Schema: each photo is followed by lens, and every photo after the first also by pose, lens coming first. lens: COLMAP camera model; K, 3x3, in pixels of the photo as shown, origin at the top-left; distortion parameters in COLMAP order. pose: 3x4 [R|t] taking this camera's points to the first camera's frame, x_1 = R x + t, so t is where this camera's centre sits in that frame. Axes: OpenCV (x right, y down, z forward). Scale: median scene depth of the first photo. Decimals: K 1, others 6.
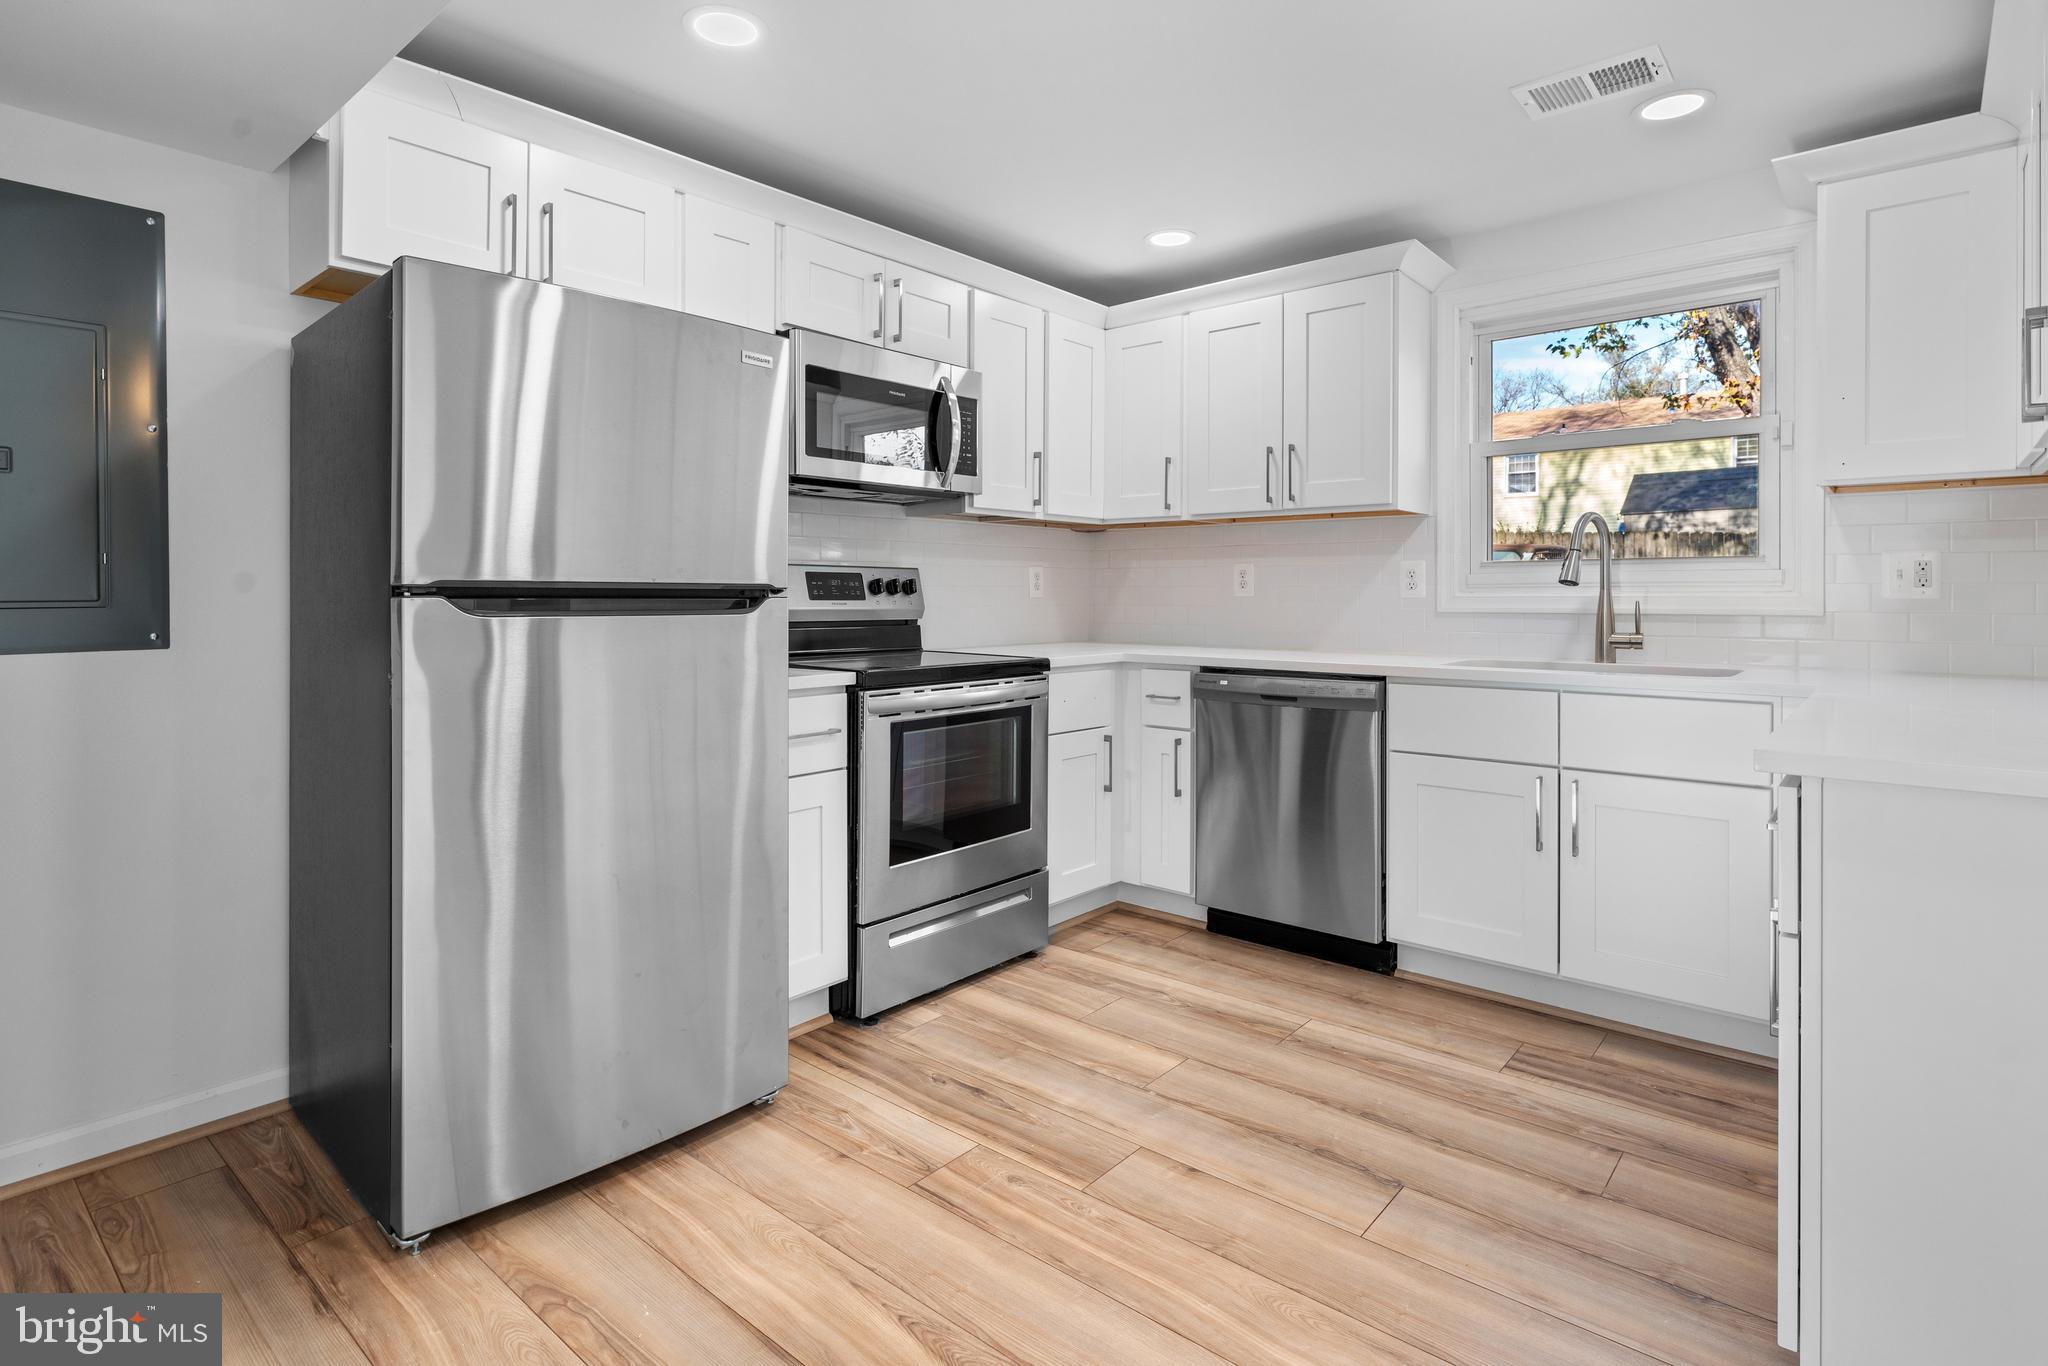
lens RADIAL K [[1036.1, 0, 1018.1], [0, 1036.1, 596.1], [0, 0, 1]] dist [0.004749, 0.000141]
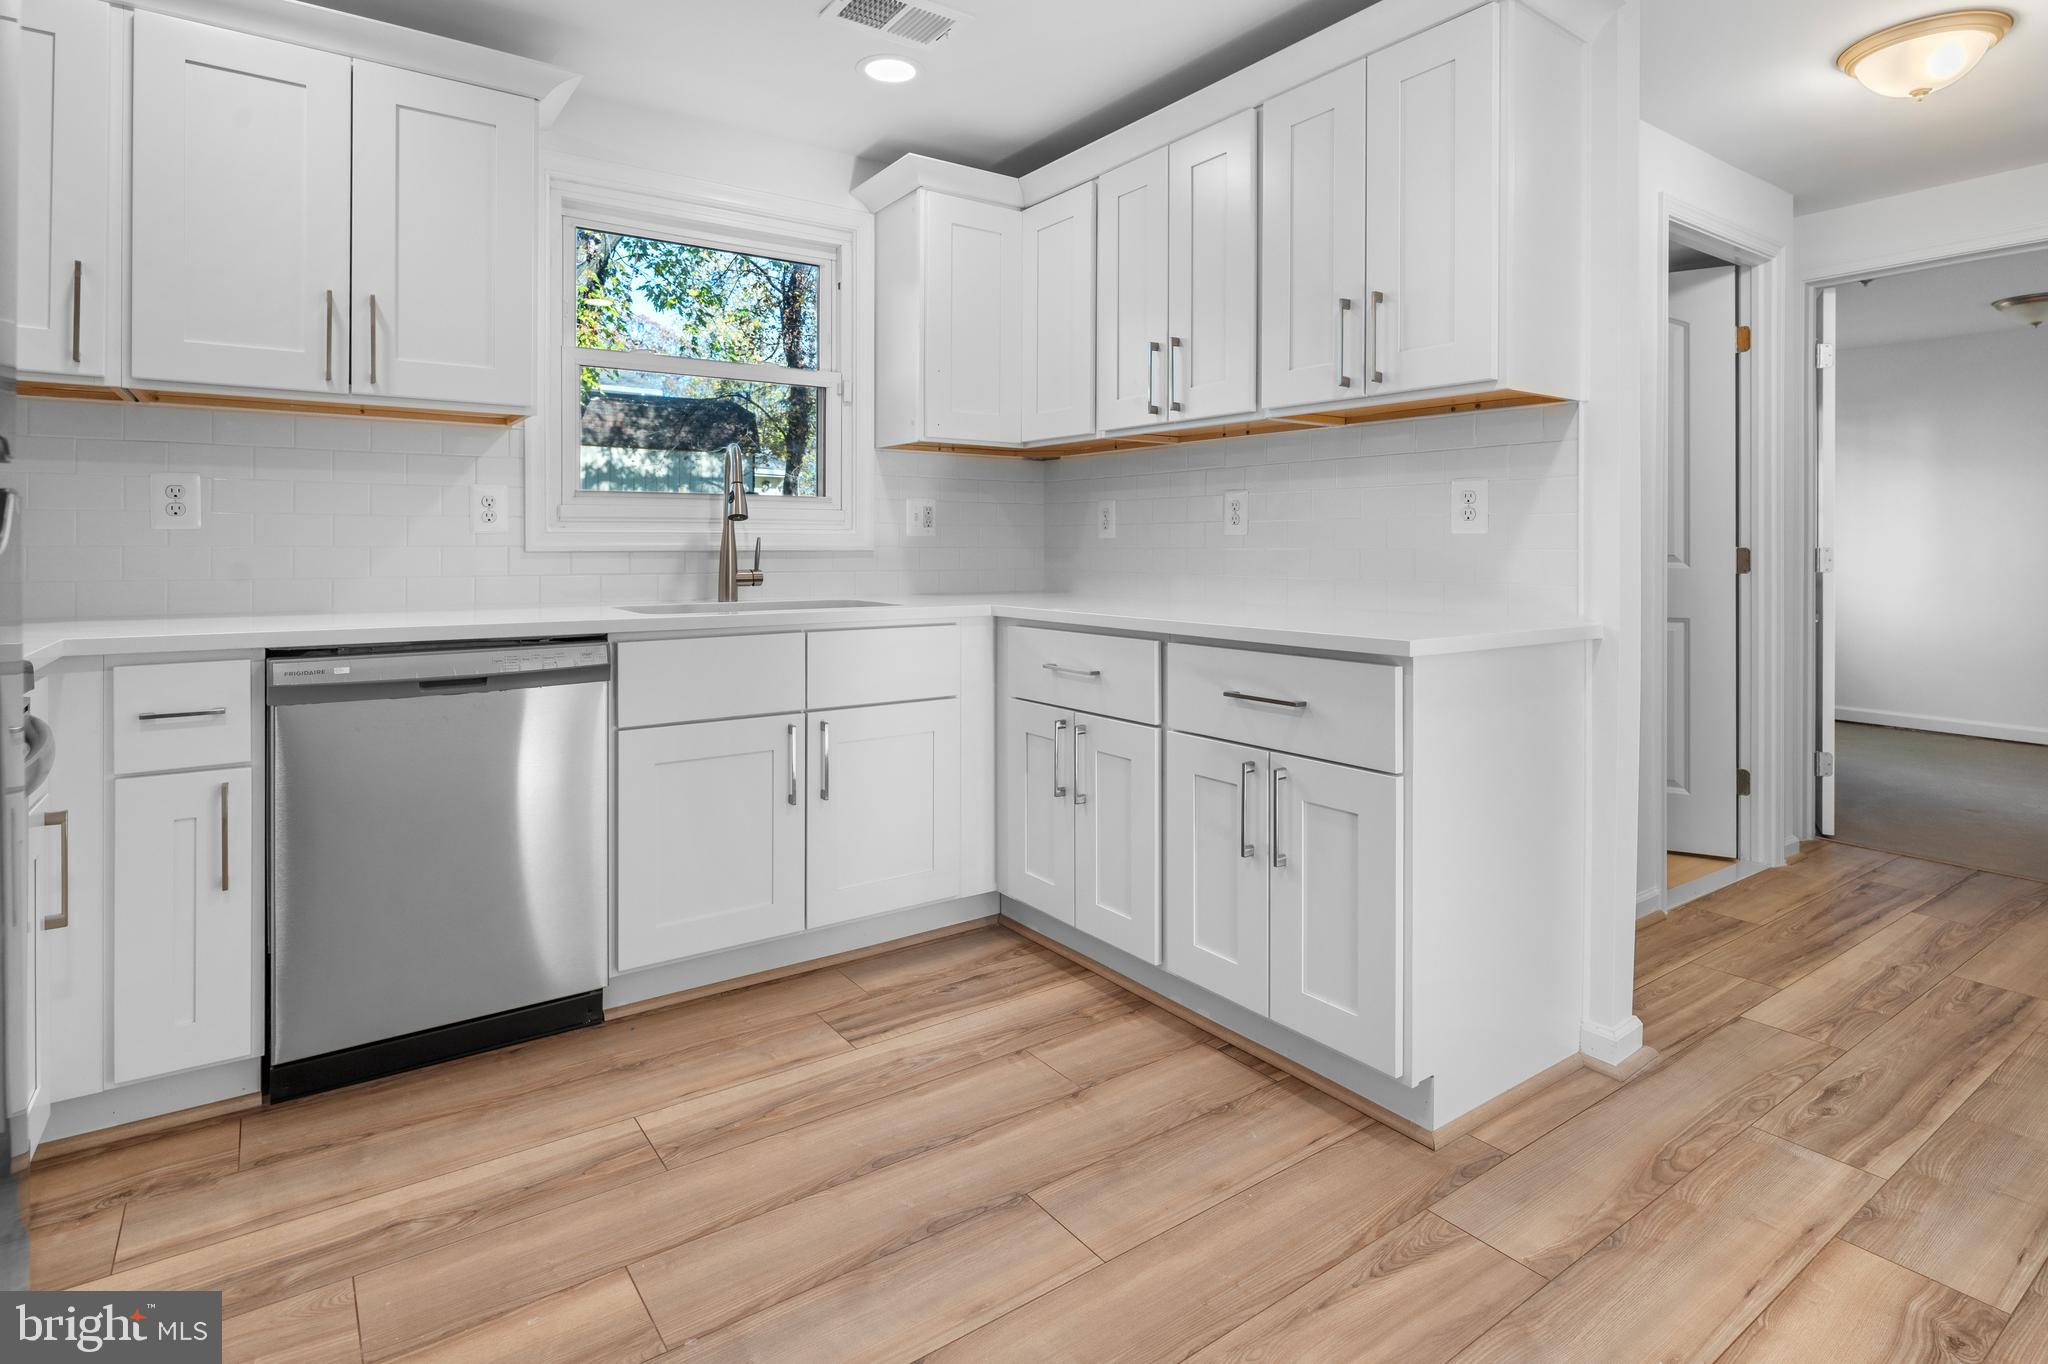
lens RADIAL K [[1050.4, 0, 1016.4], [0, 1050.4, 545.1], [0, 0, 1]] dist [0.000881, 0.000057]
pose [[0.244267, -0.001725, 0.969707, -0.327283], [-0.001490, 0.999997, 0.002154, 0.009901], [-0.969707, -0.001971, 0.244263, 0.522568]]
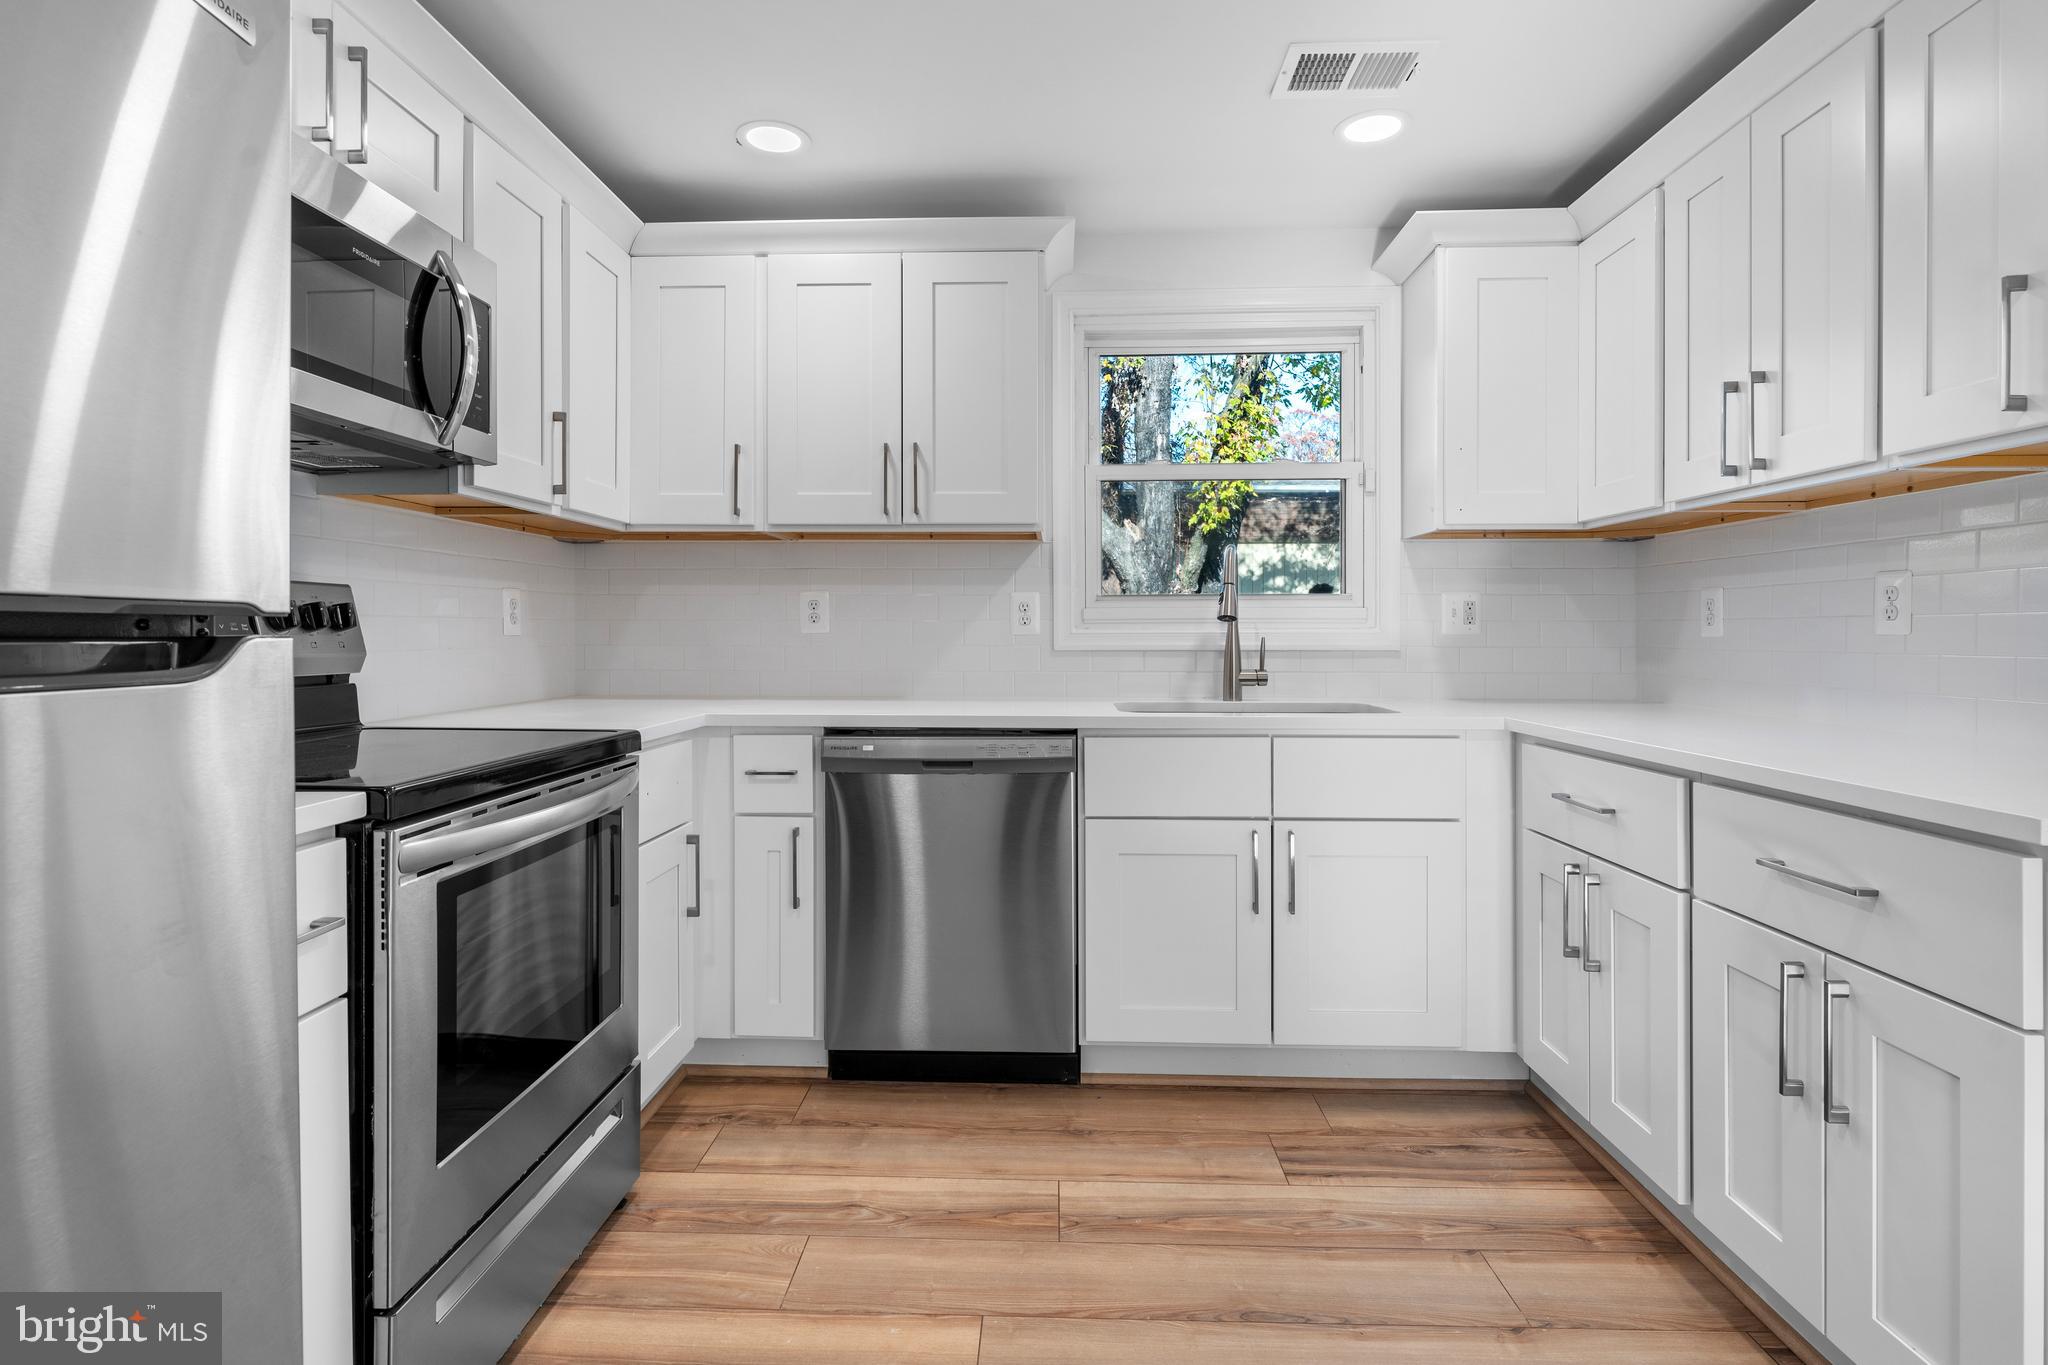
lens RADIAL K [[1015.1, 0, 1019.0], [0, 1015.1, 637.0], [0, 0, 1]] dist [0.001372, -0.000125]
pose [[0.781861, -0.004330, 0.623438, -0.192697], [0.001175, 0.999984, 0.005470, -0.000891], [-0.623452, -0.003544, 0.781854, 0.395108]]
